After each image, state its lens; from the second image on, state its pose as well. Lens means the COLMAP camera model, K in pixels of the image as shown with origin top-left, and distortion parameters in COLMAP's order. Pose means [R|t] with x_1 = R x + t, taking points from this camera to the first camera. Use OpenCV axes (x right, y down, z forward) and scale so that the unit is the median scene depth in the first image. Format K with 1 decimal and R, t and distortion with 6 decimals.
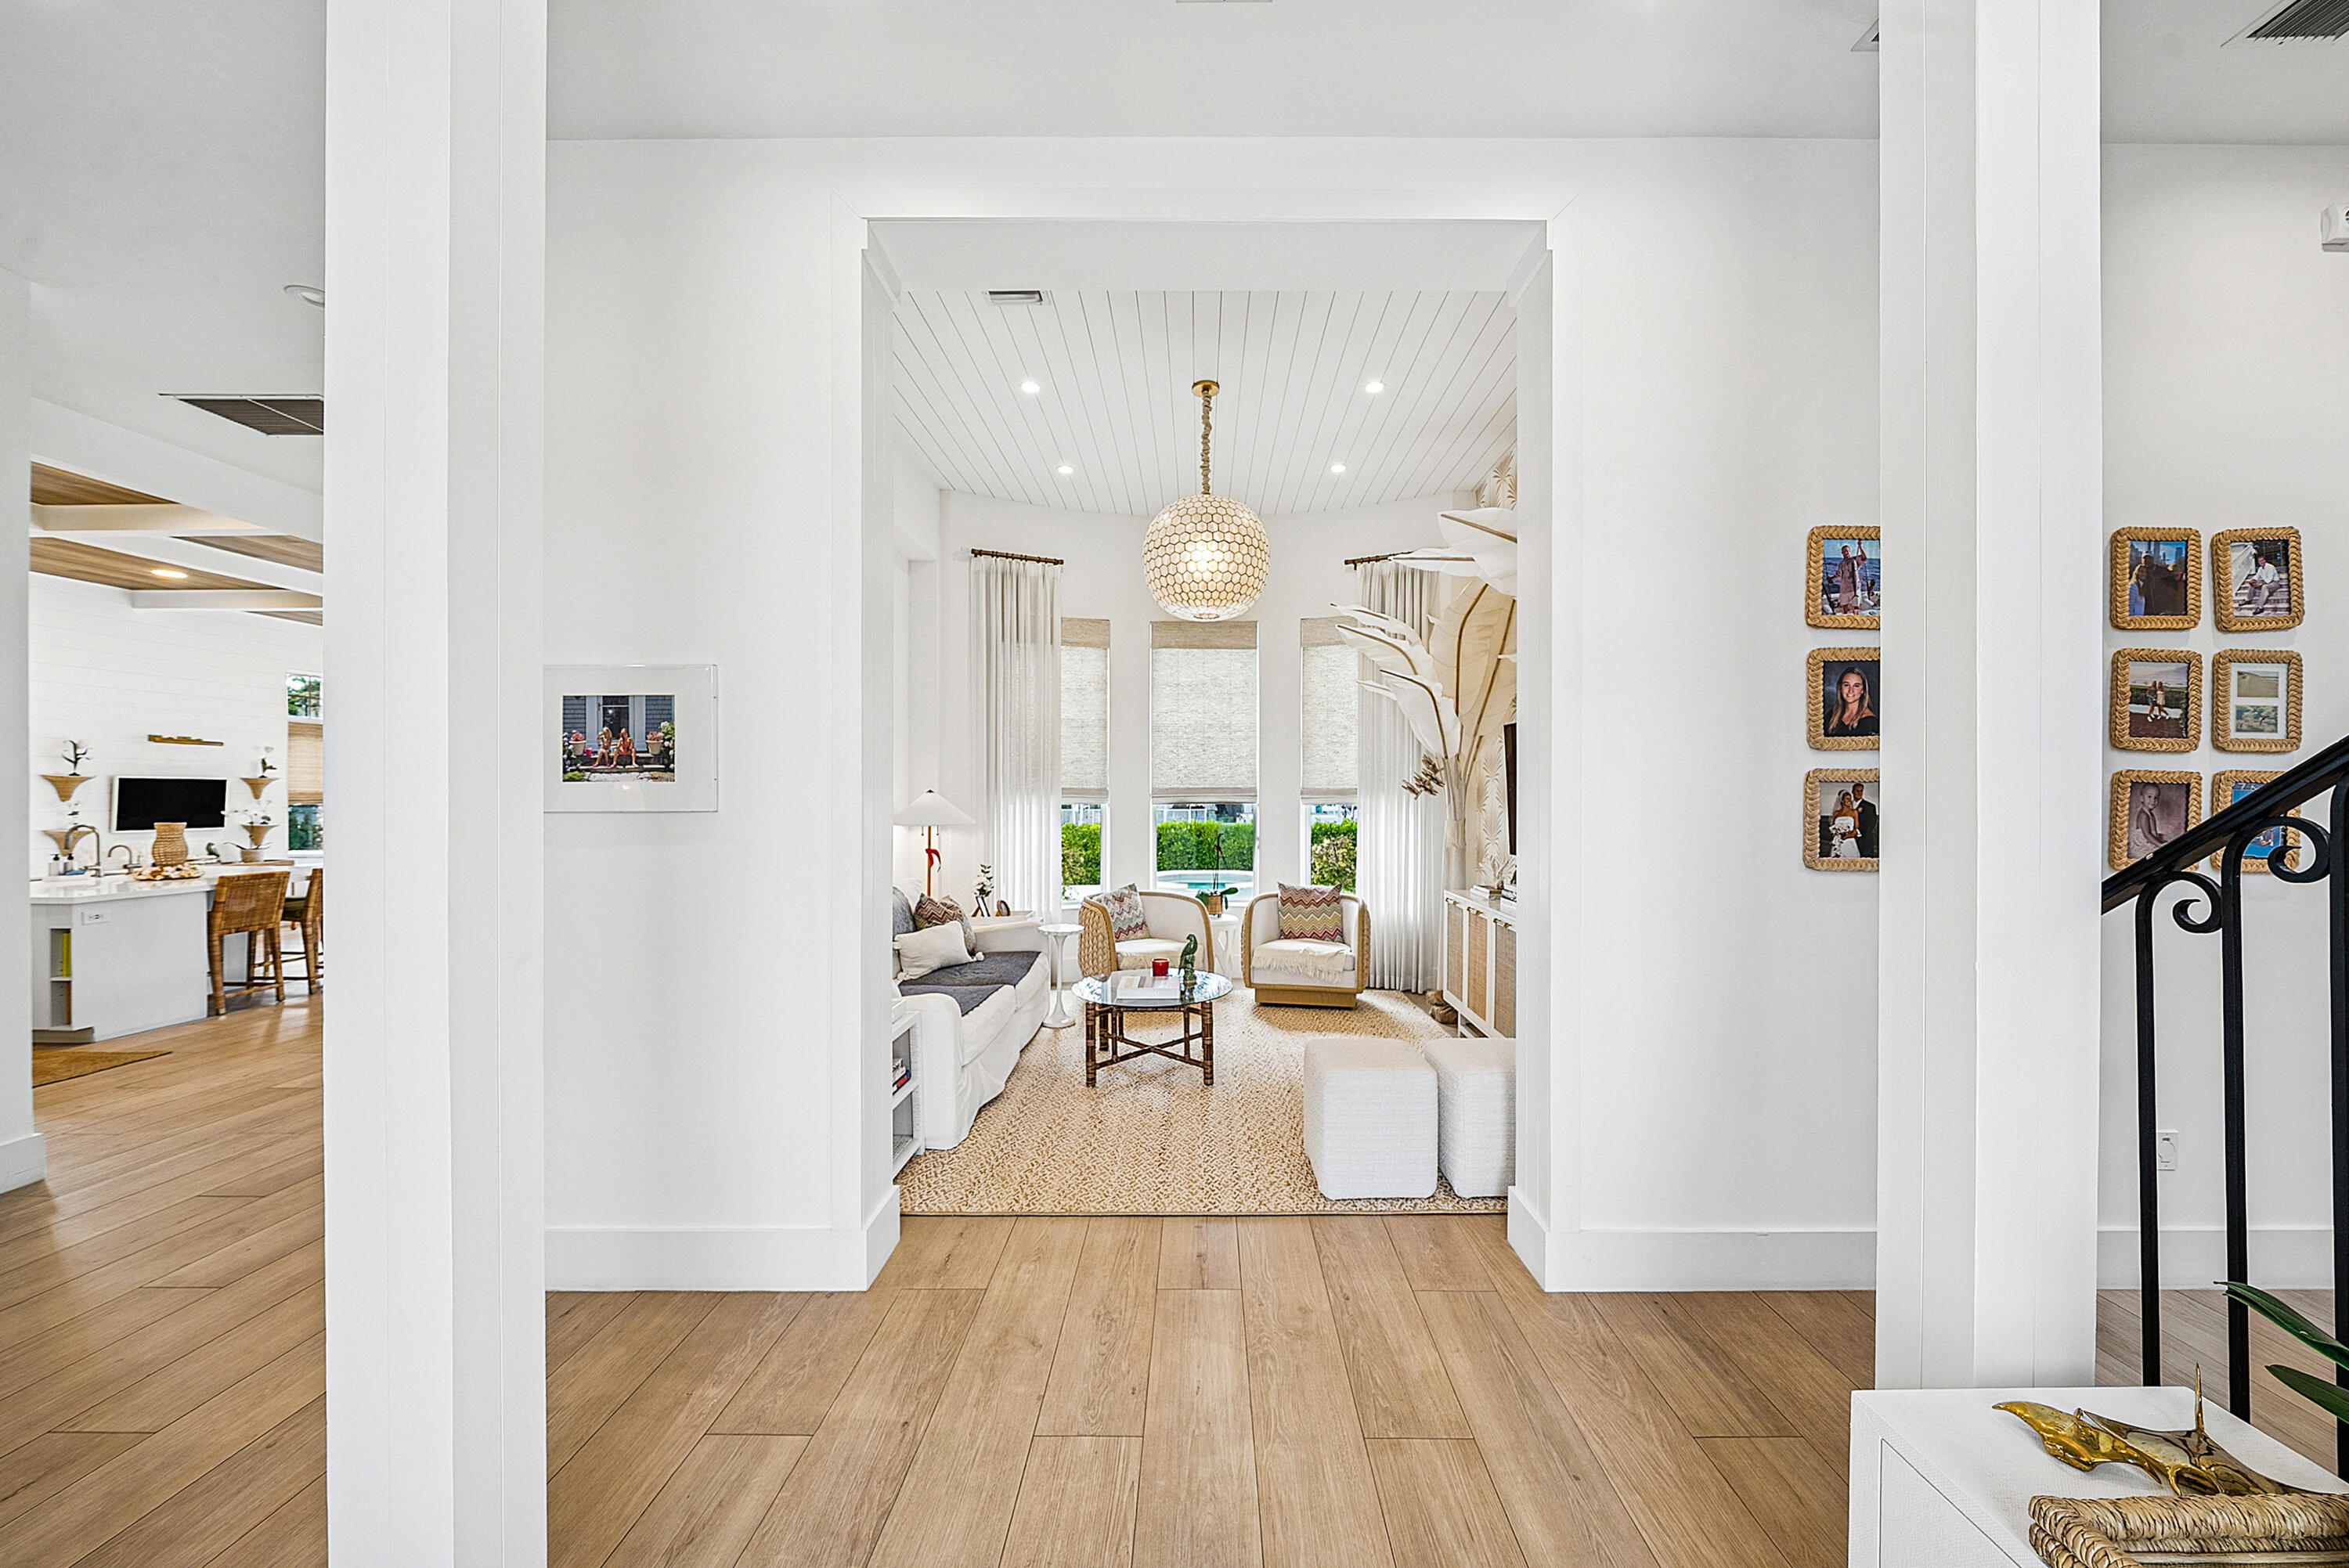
lens RADIAL K [[829.2, 0, 1182.0], [0, 829.2, 795.4], [0, 0, 1]] dist [-0.005624, -0.000156]
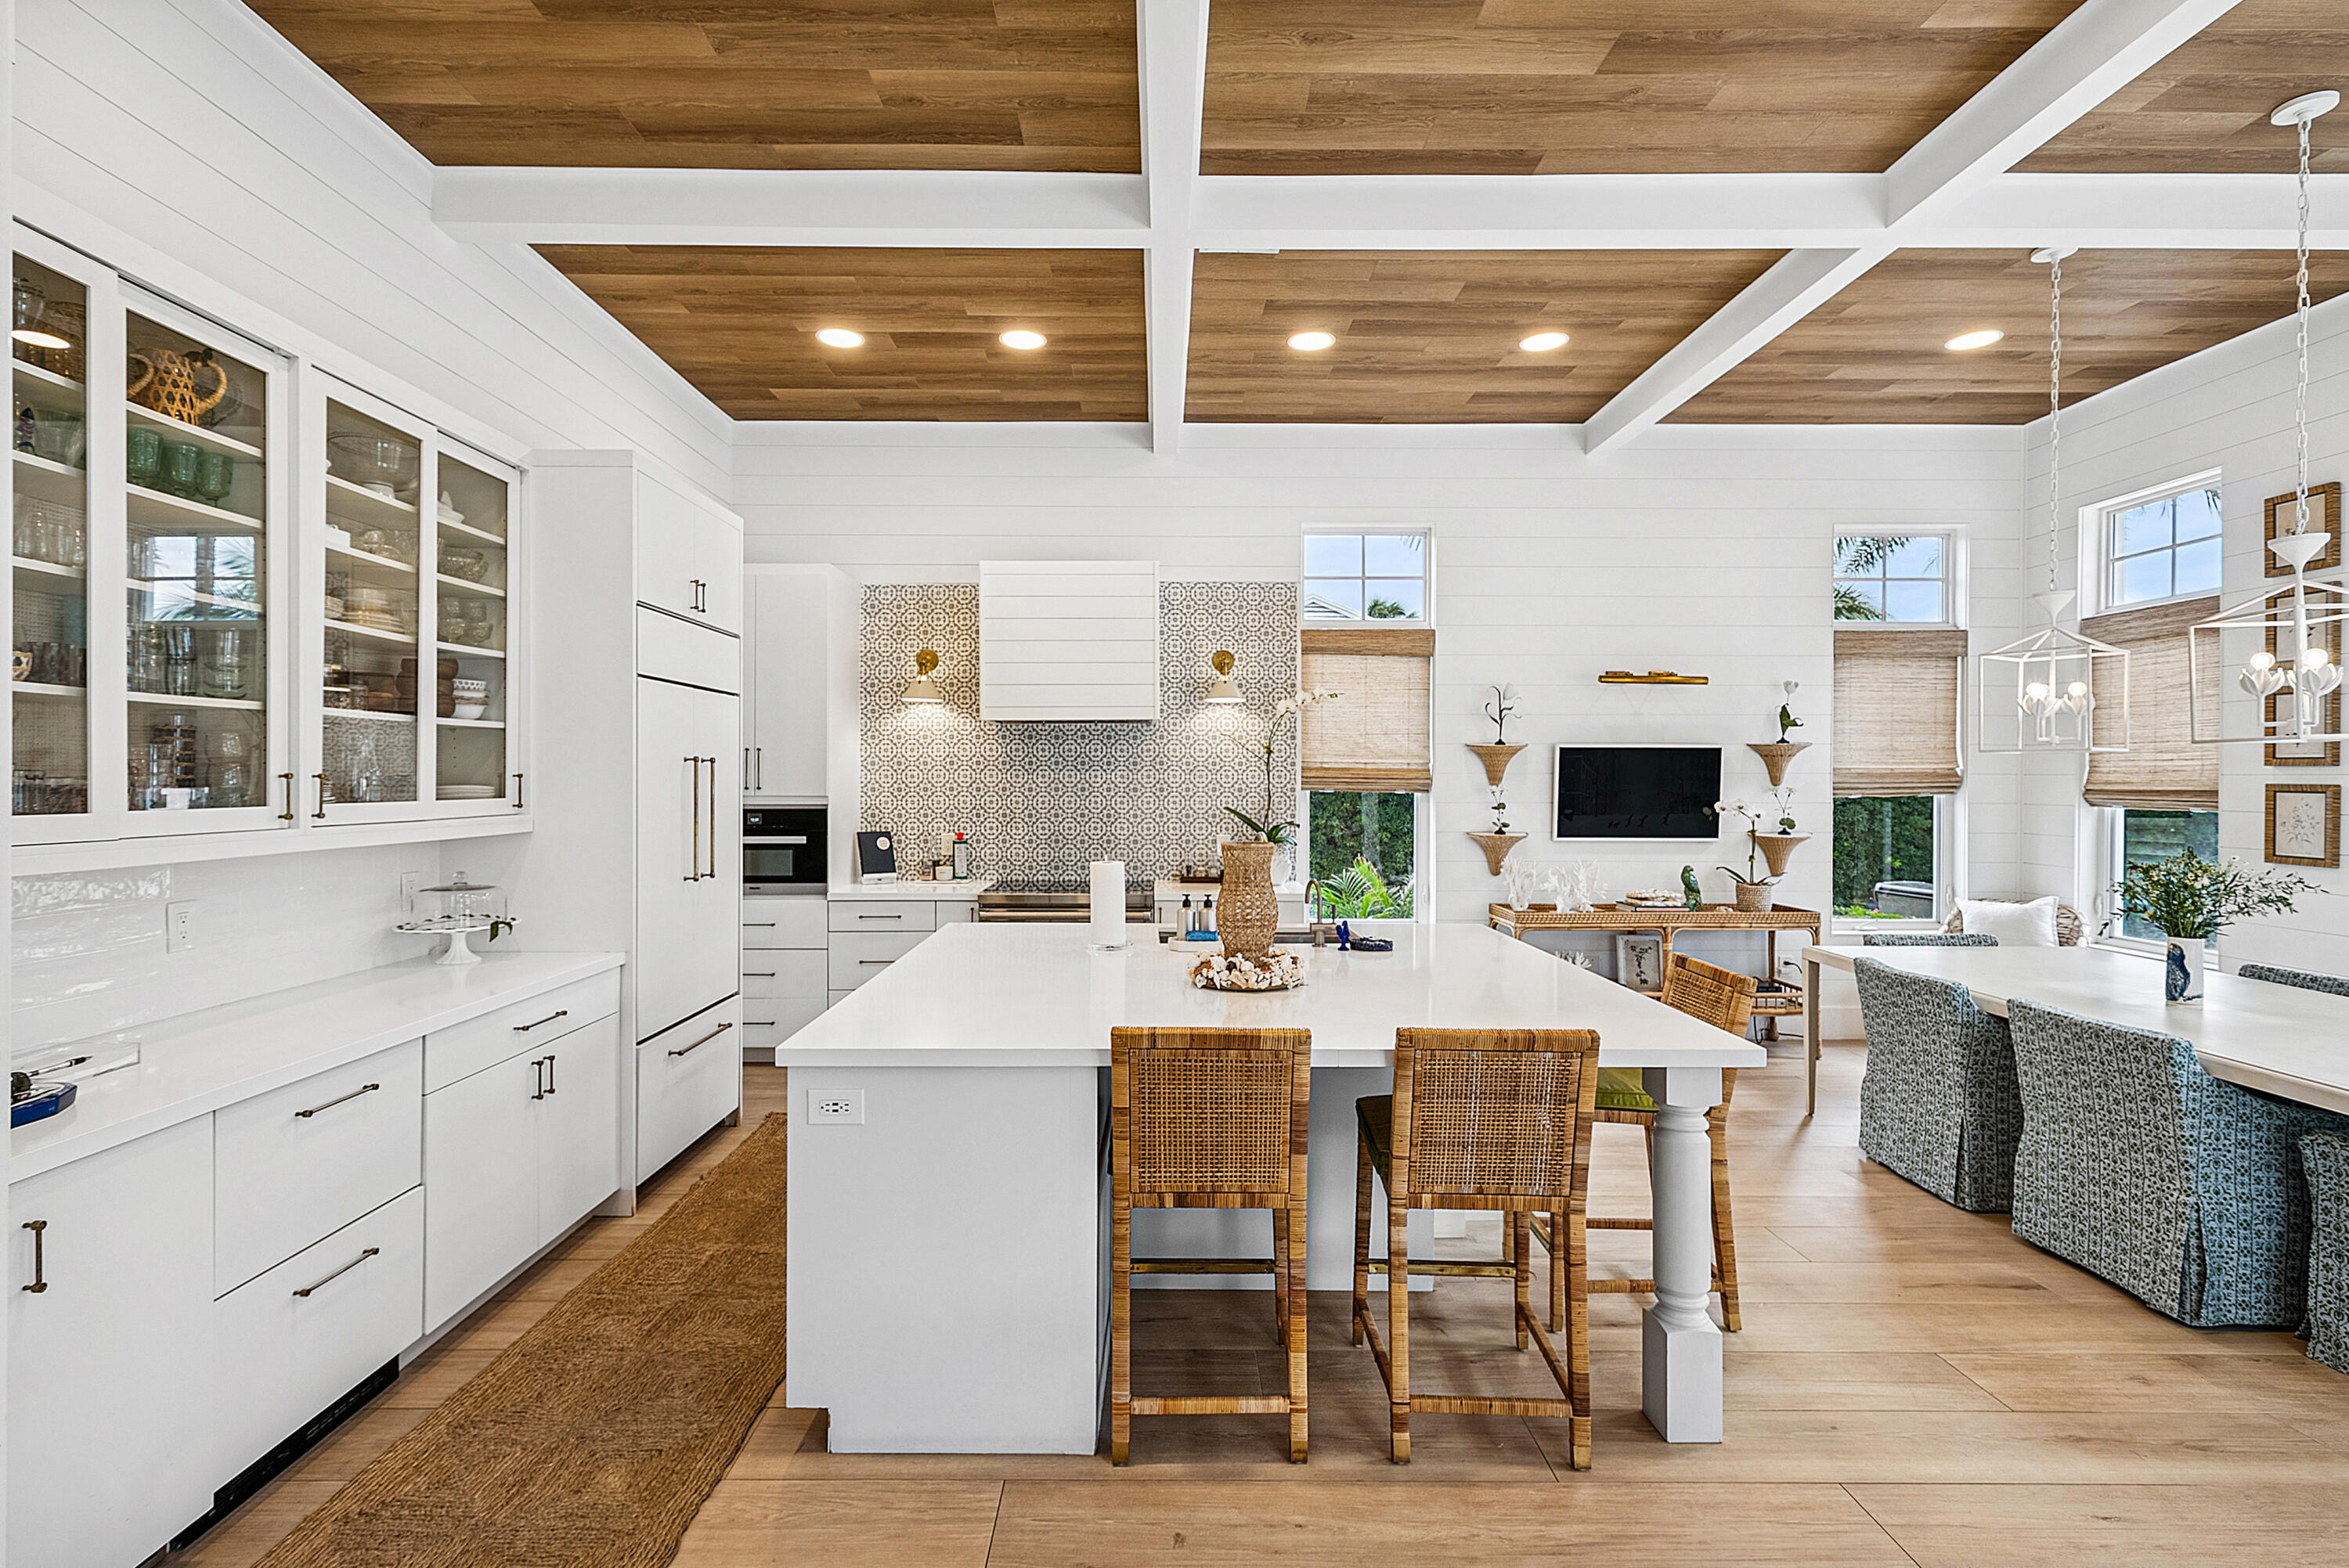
lens RADIAL K [[1064.1, 0, 1175.7], [0, 1064.1, 783.2], [0, 0, 1]] dist [0.002217, -0.000407]
pose [[0.010056, 0.006828, -0.999926, -0.565363], [-0.006237, 0.999958, 0.006766, 0.001193], [0.999930, 0.006169, 0.010098, 0.756964]]
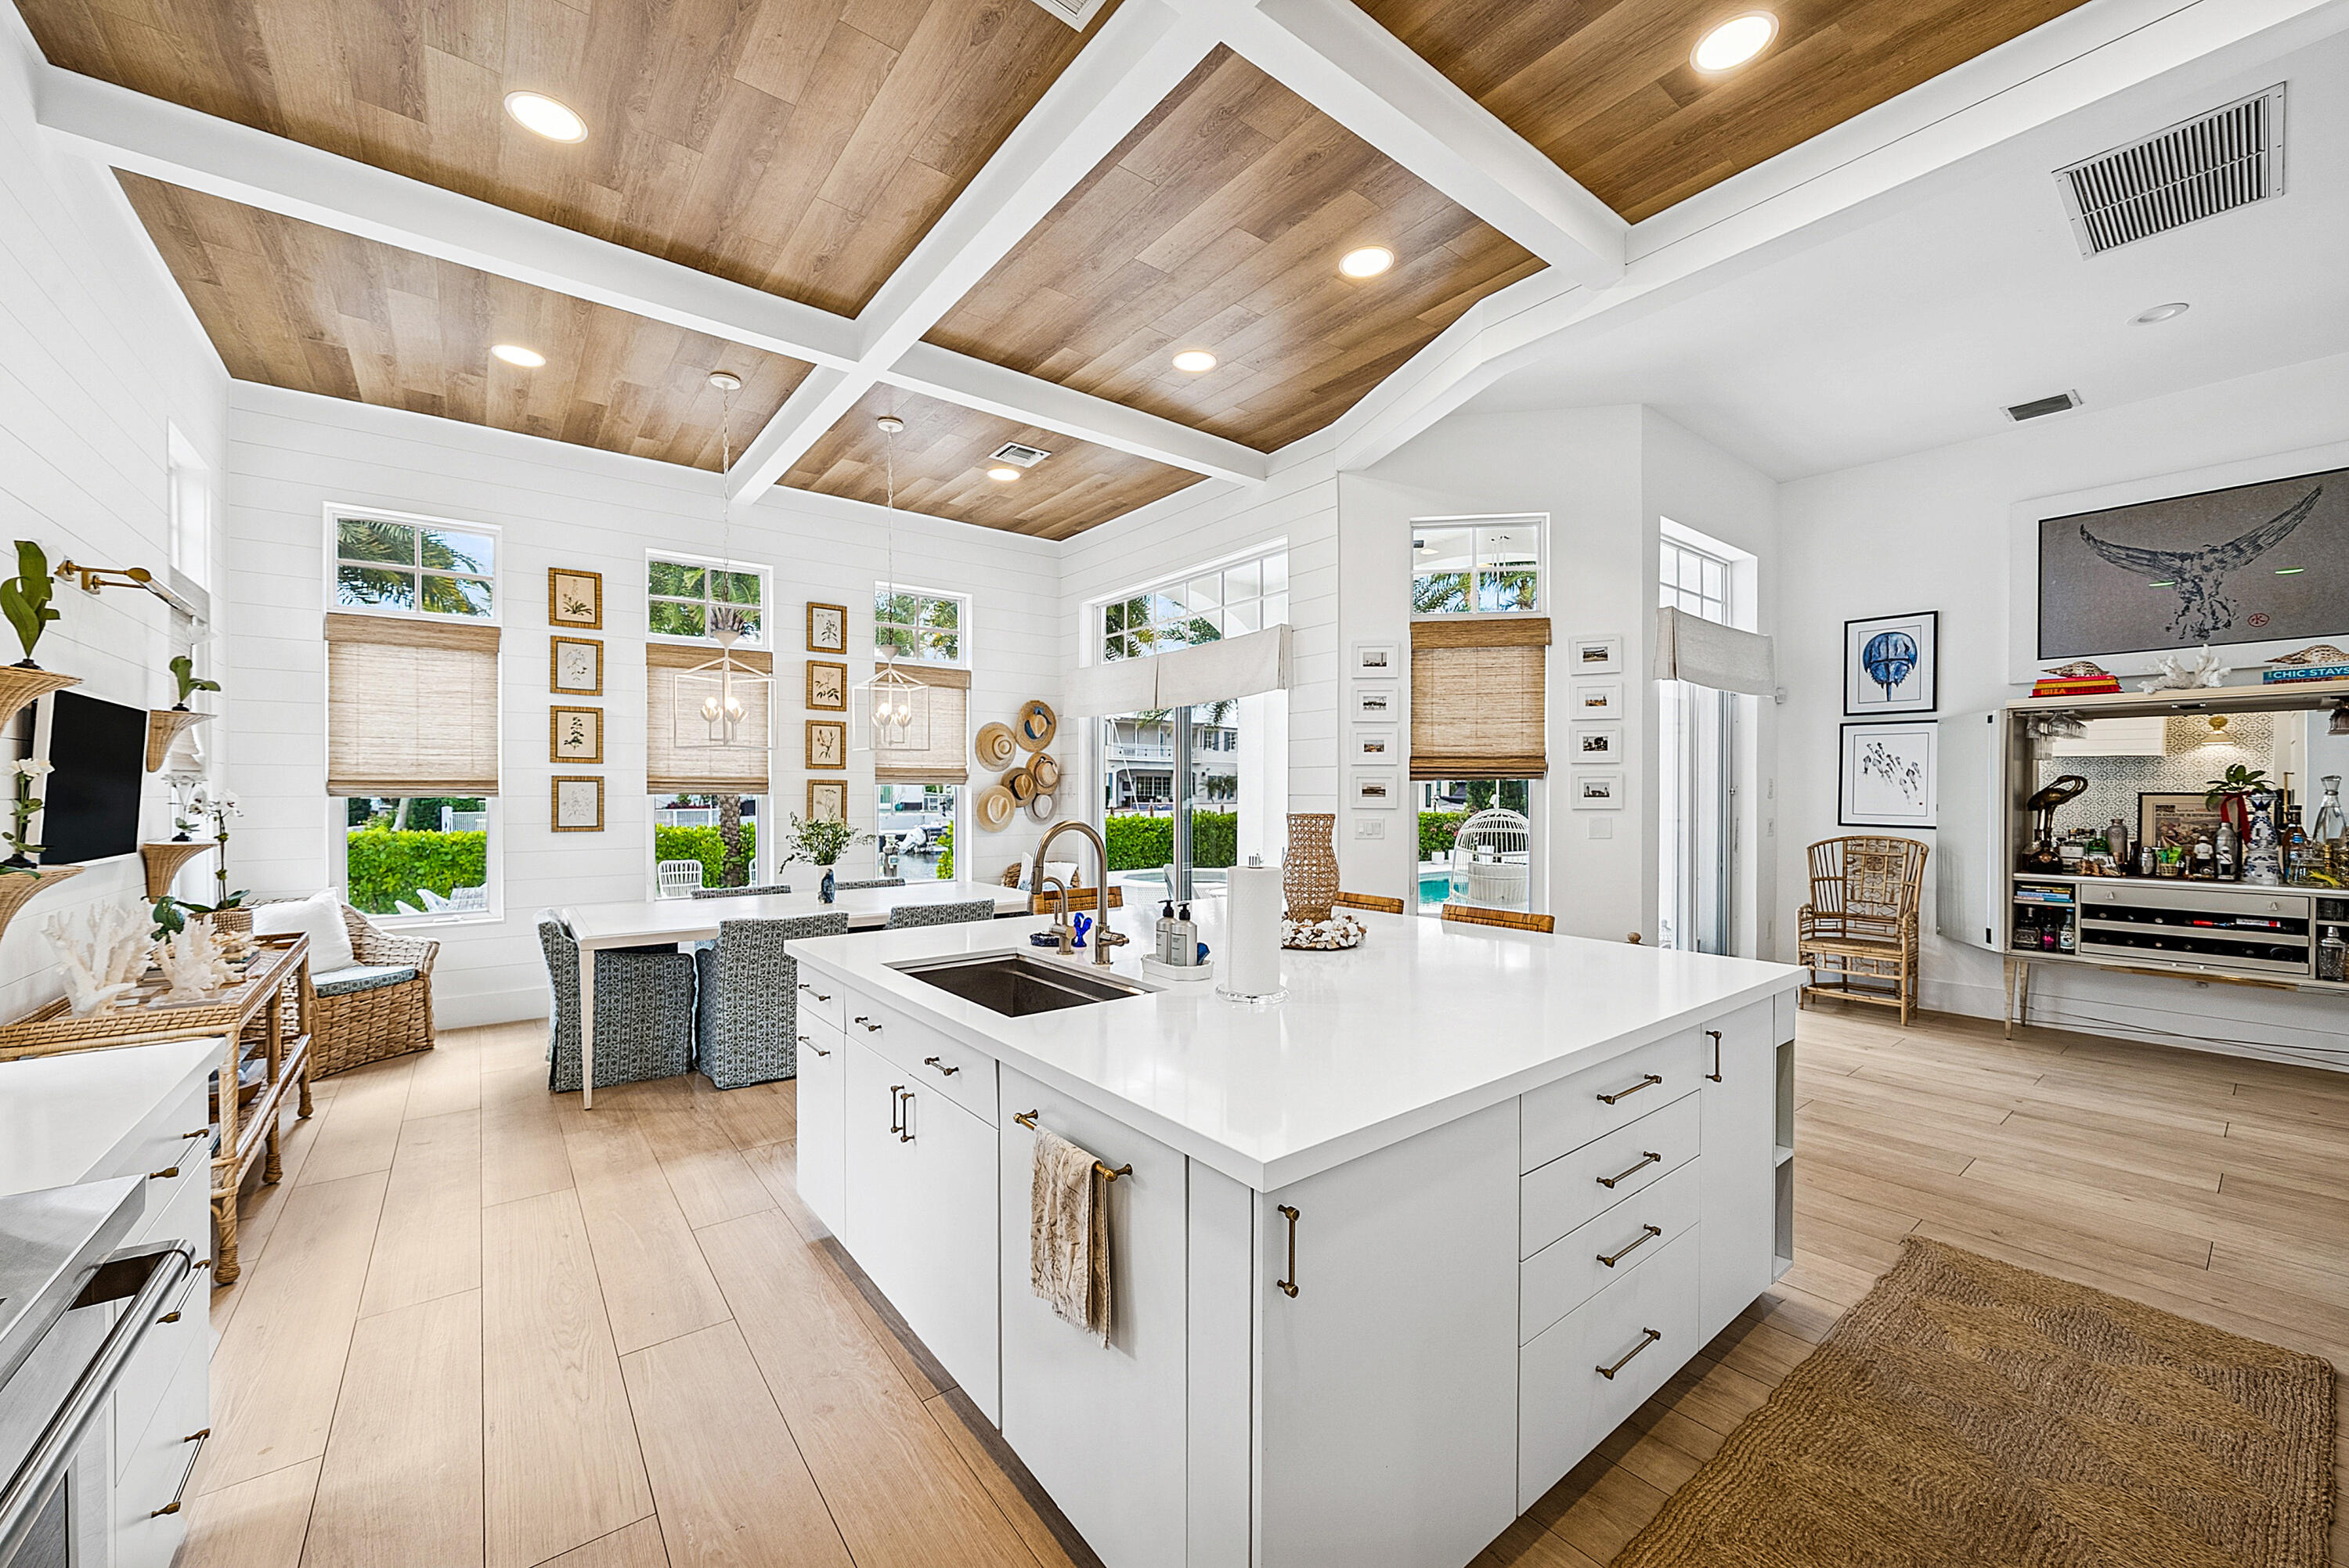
lens RADIAL K [[873.9, 0, 1164.0], [0, 873.9, 795.2], [0, 0, 1]] dist [-0.003770, -0.000132]
pose [[0.788828, -0.002352, 0.614609, -1.239914], [0.002463, 0.999997, 0.000666, 0.018901], [-0.614609, 0.000989, 0.788832, 0.541663]]
